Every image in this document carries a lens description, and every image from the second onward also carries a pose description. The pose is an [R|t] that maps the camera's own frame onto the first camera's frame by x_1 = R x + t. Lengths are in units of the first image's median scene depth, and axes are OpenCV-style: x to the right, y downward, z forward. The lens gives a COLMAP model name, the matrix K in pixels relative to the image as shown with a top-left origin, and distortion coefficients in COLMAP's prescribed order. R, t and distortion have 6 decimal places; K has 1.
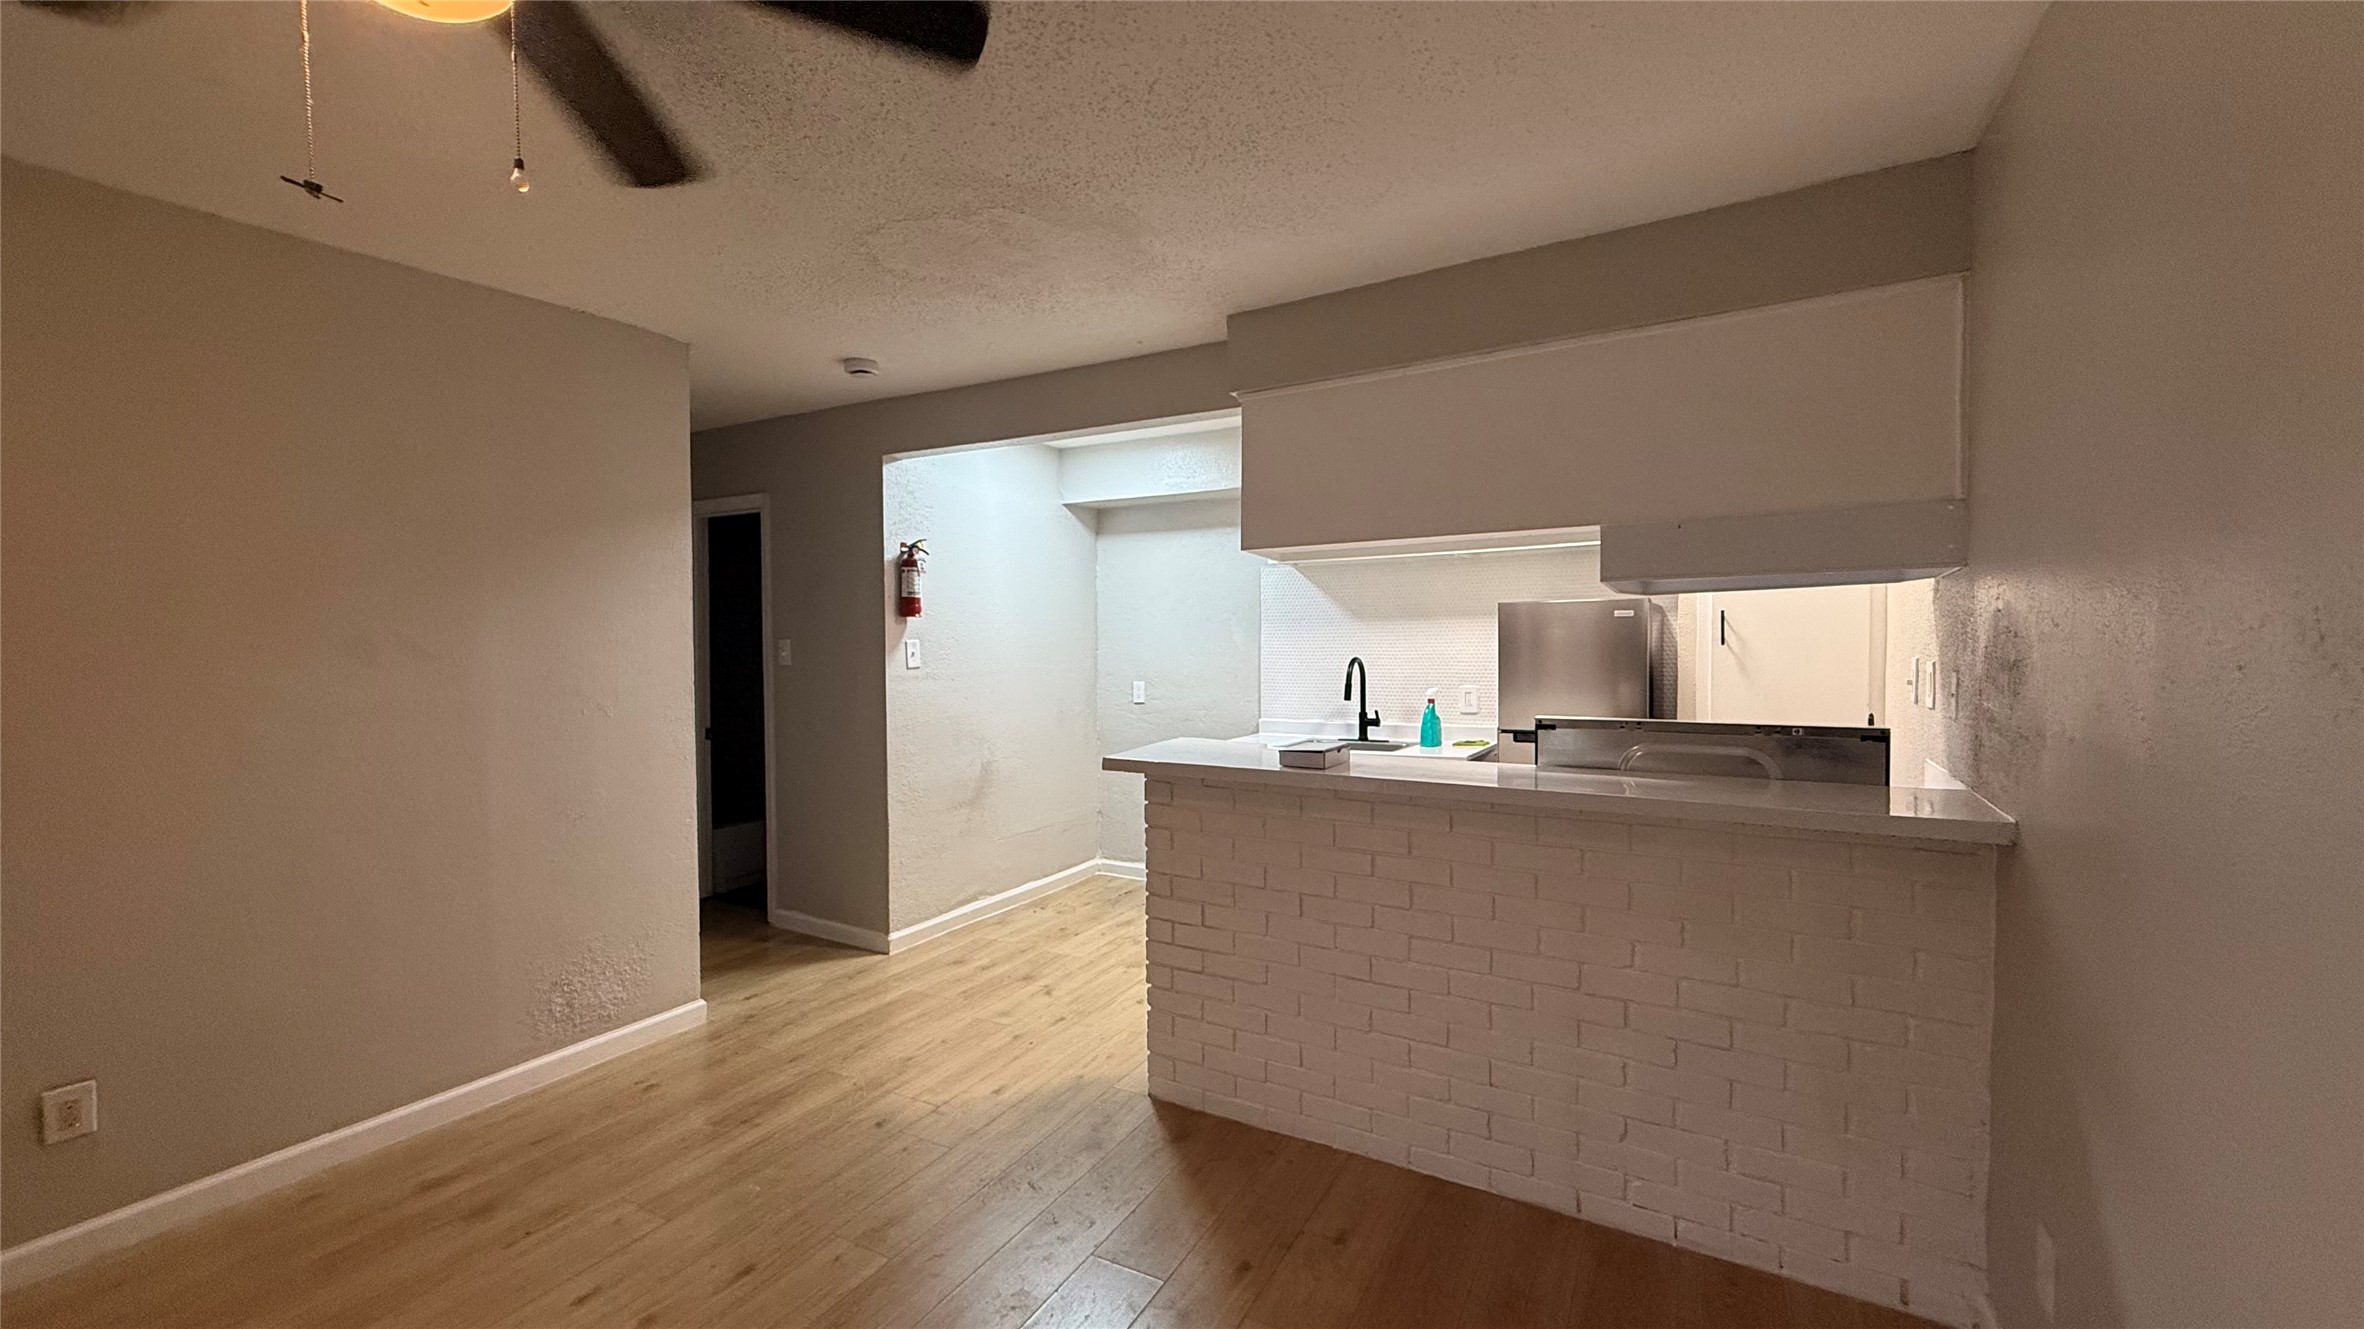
lens RADIAL K [[938.9, 0, 1182.0], [0, 938.9, 664.5], [0, 0, 1]] dist [-0.000584, -0.000159]
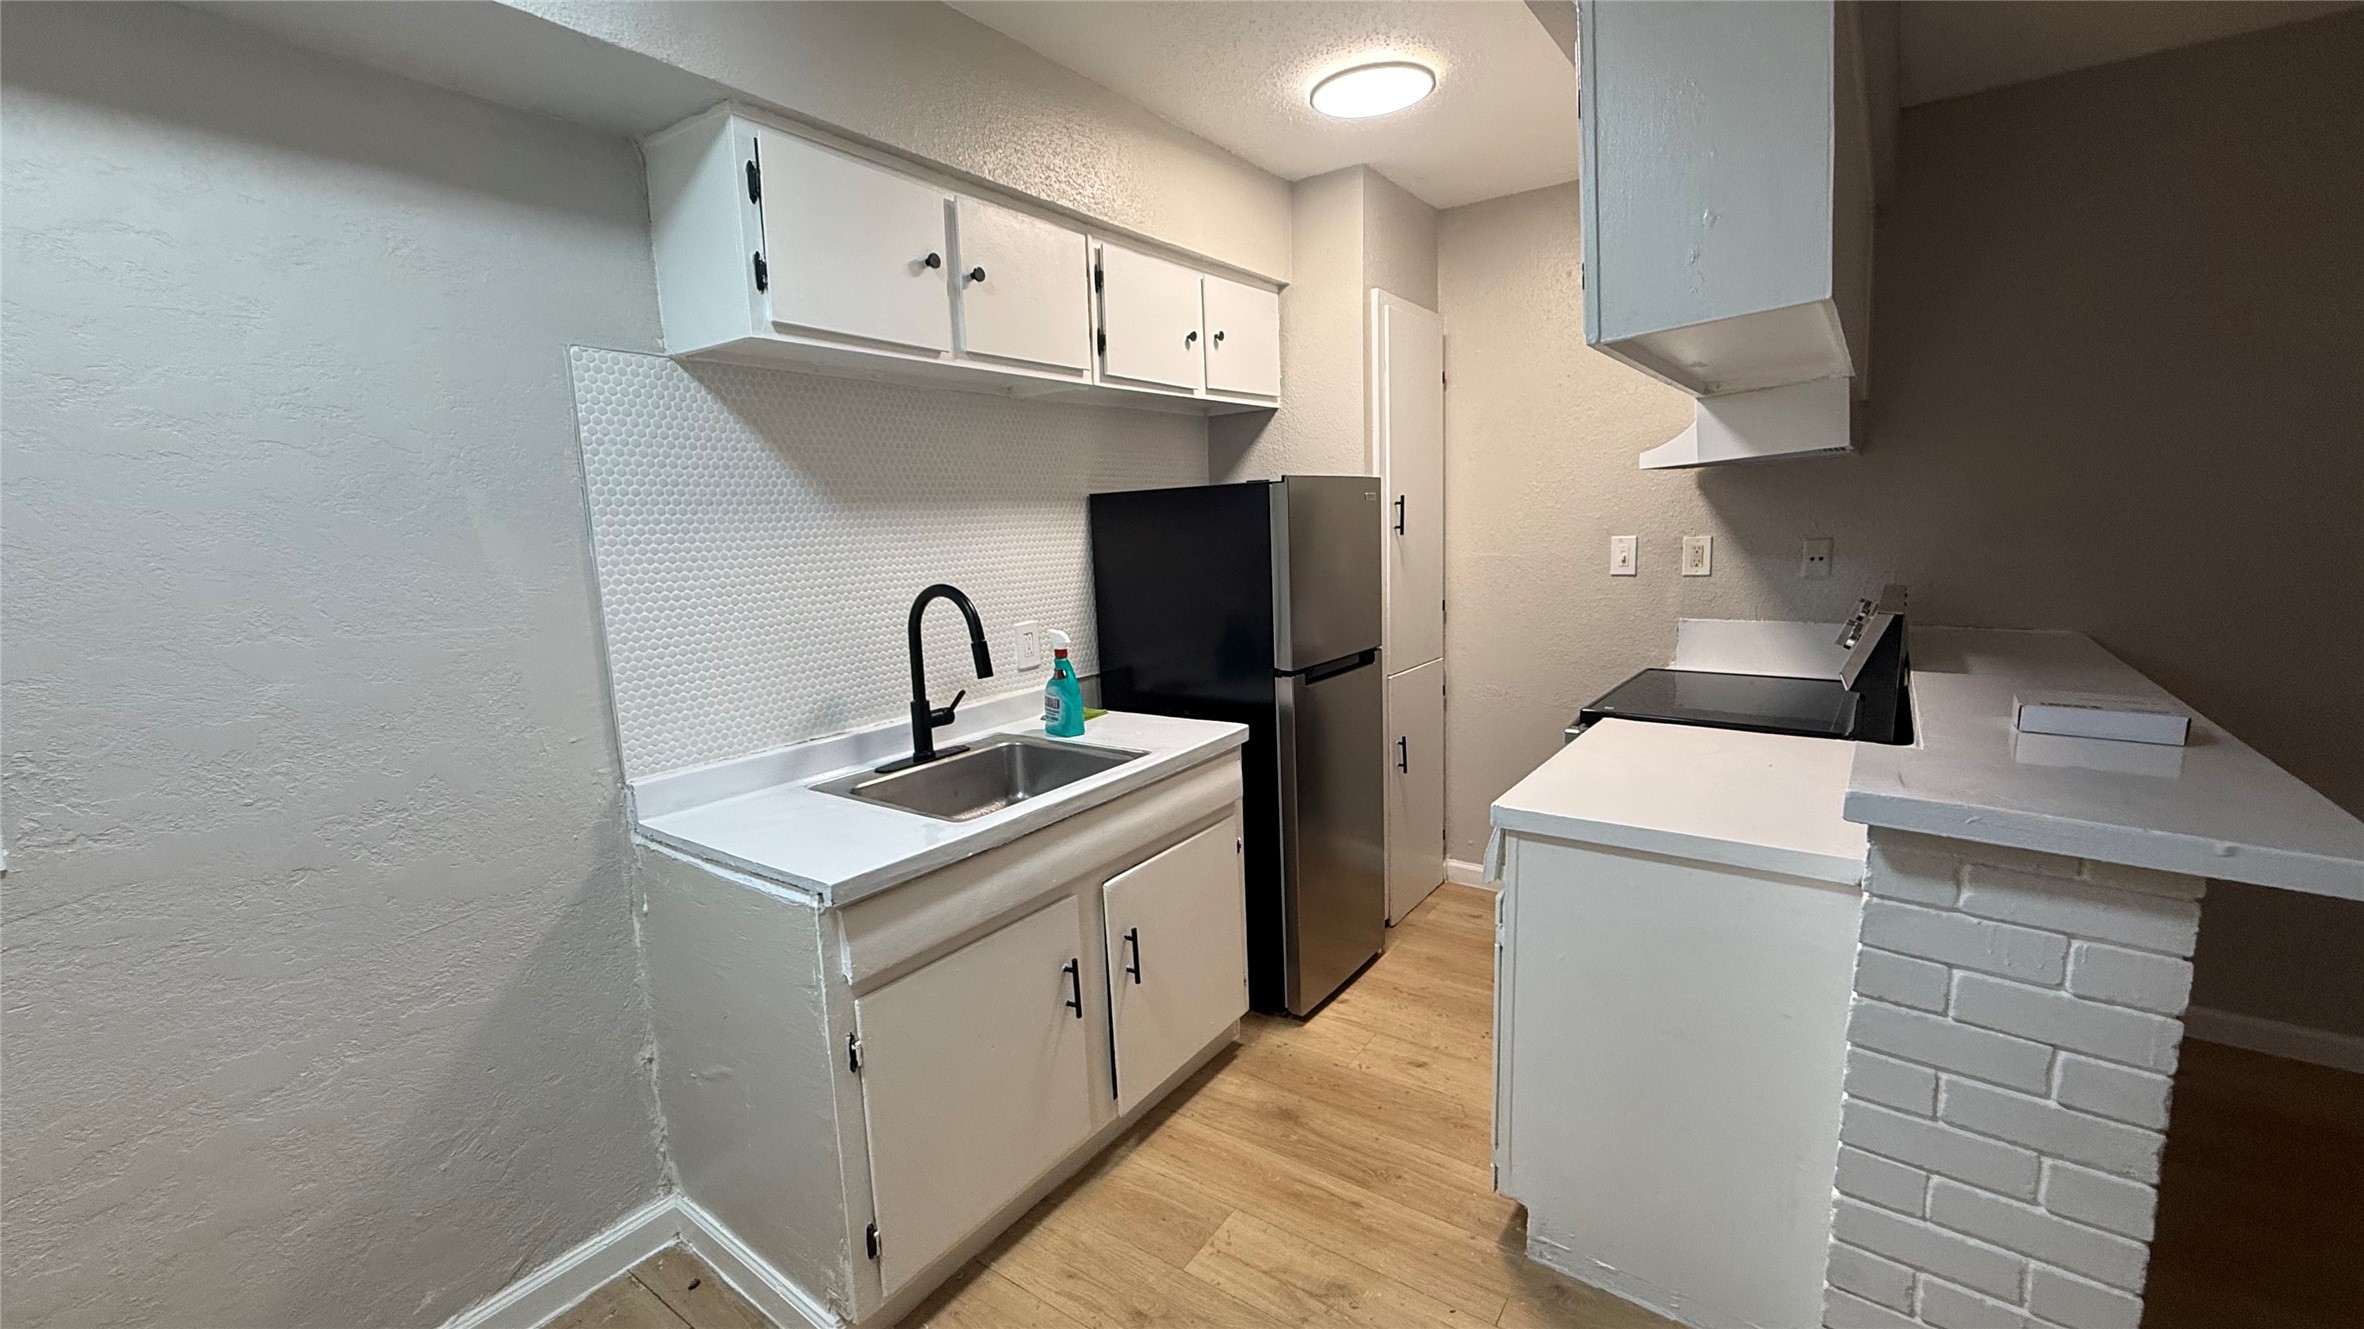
lens RADIAL K [[938.9, 0, 1182.0], [0, 938.9, 664.5], [0, 0, 1]] dist [-0.000584, -0.000159]
pose [[0.097863, -0.141935, 0.985027, -0.300070], [0.057362, 0.988937, 0.136800, -0.028481], [-0.993545, 0.043116, 0.104922, 0.955081]]
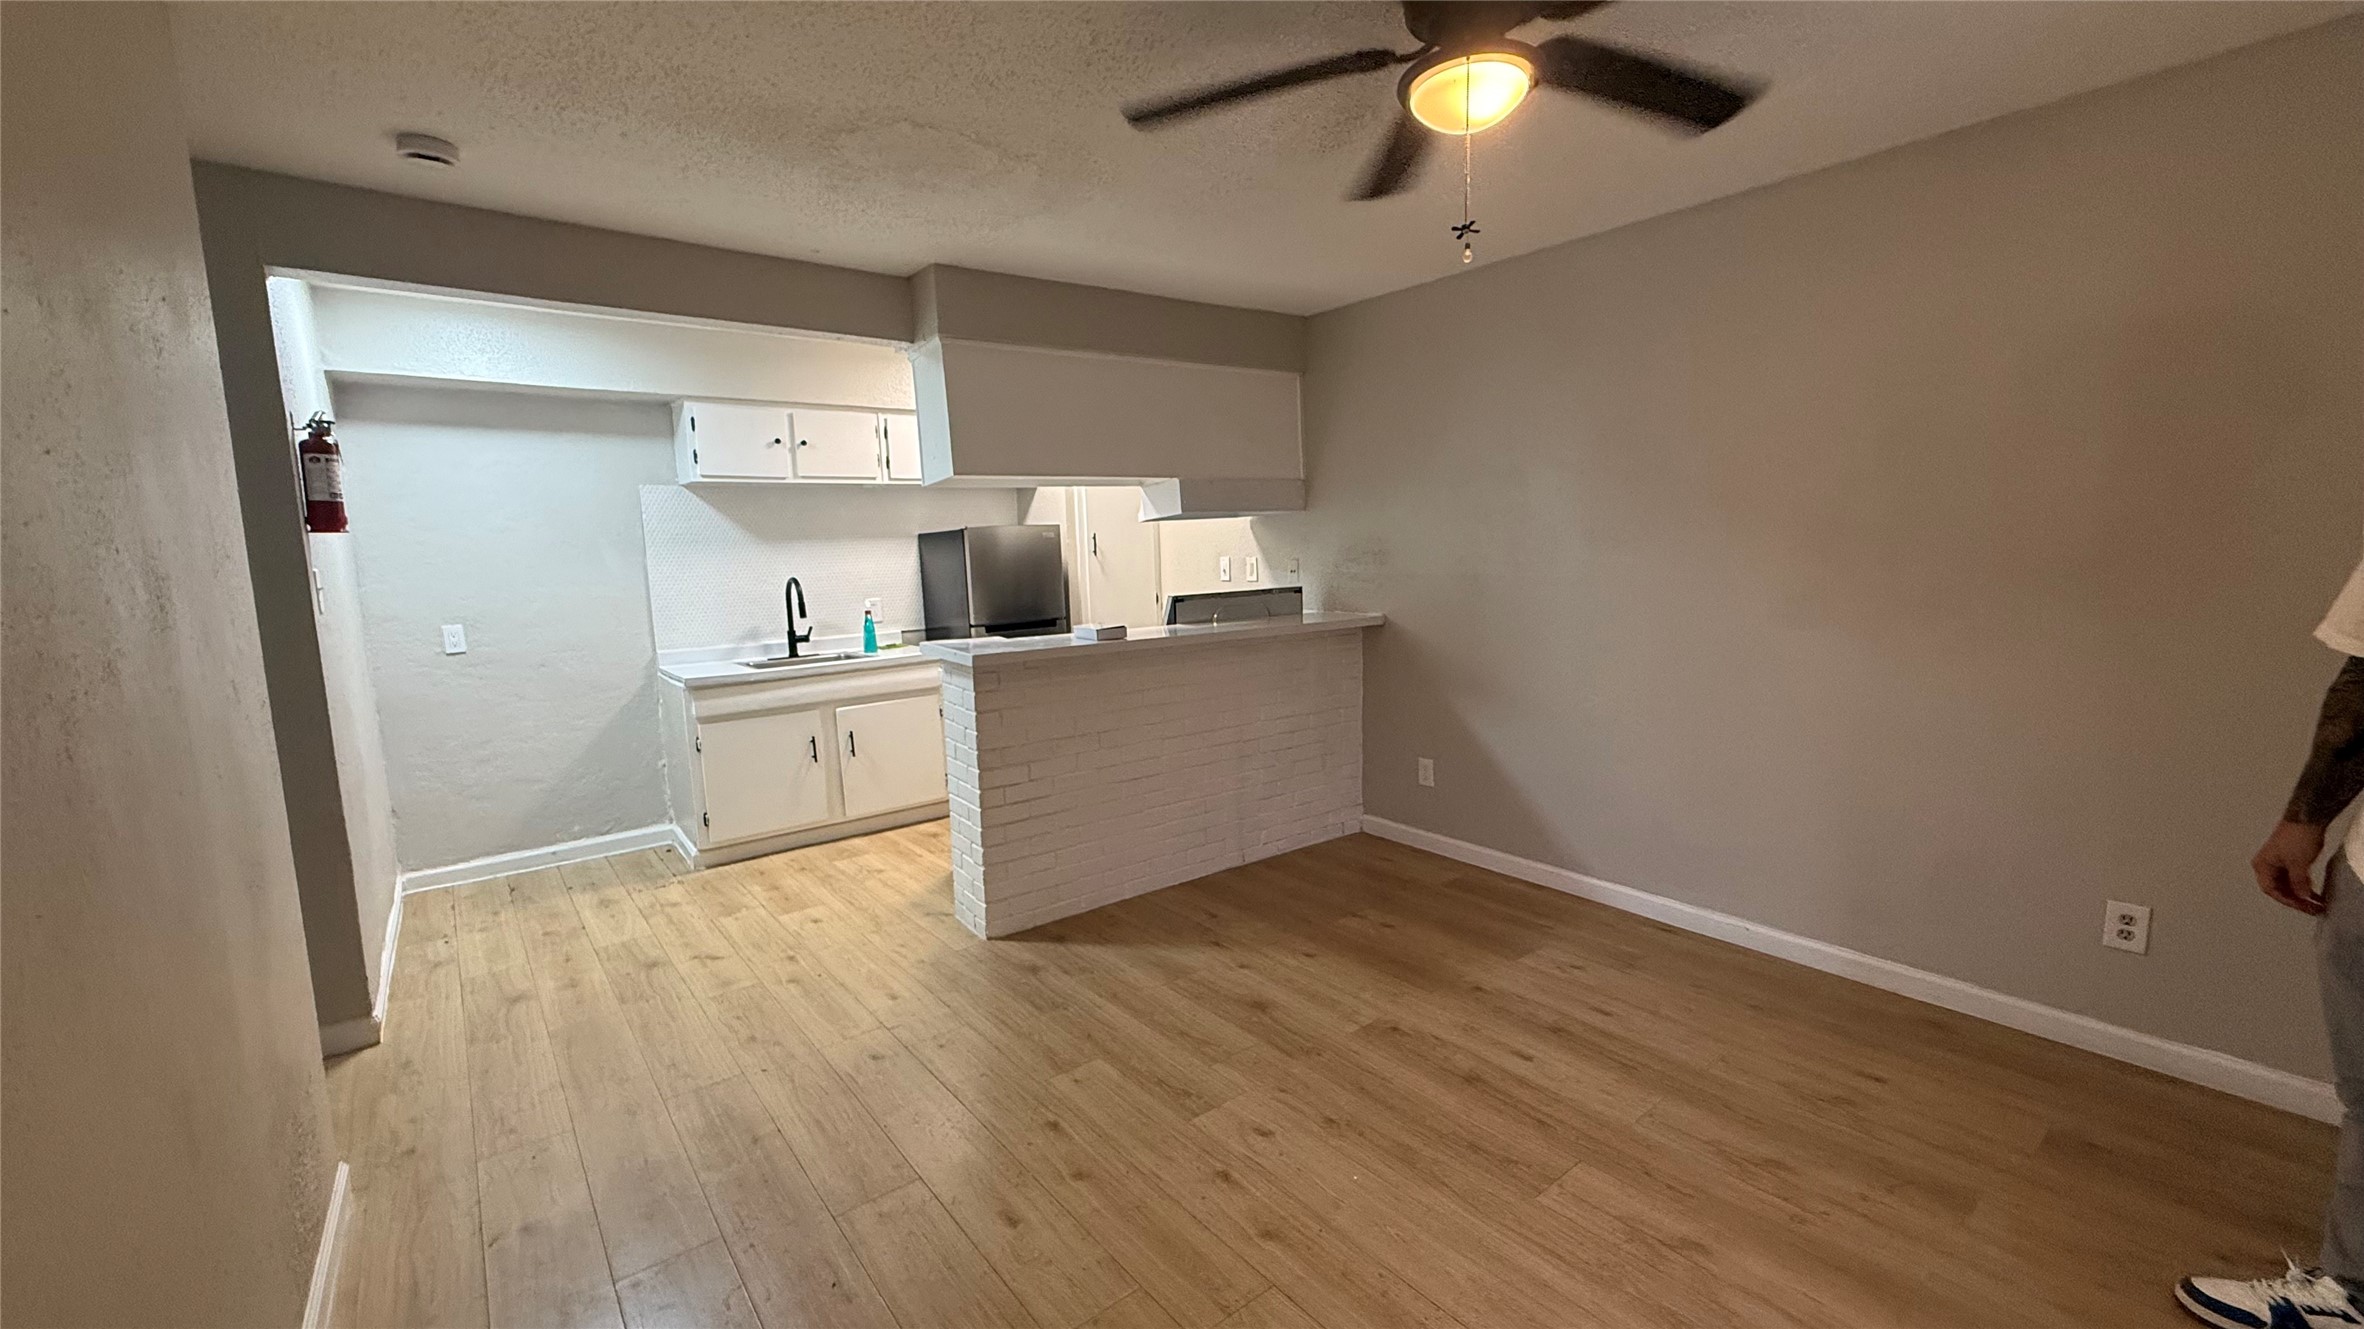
lens RADIAL K [[938.9, 0, 1182.0], [0, 938.9, 664.5], [0, 0, 1]] dist [-0.000584, -0.000159]
pose [[0.381704, -0.116336, 0.916934, -0.705505], [0.054186, 0.993158, 0.103451, 0.004507], [-0.922695, 0.010197, 0.385396, 0.227336]]
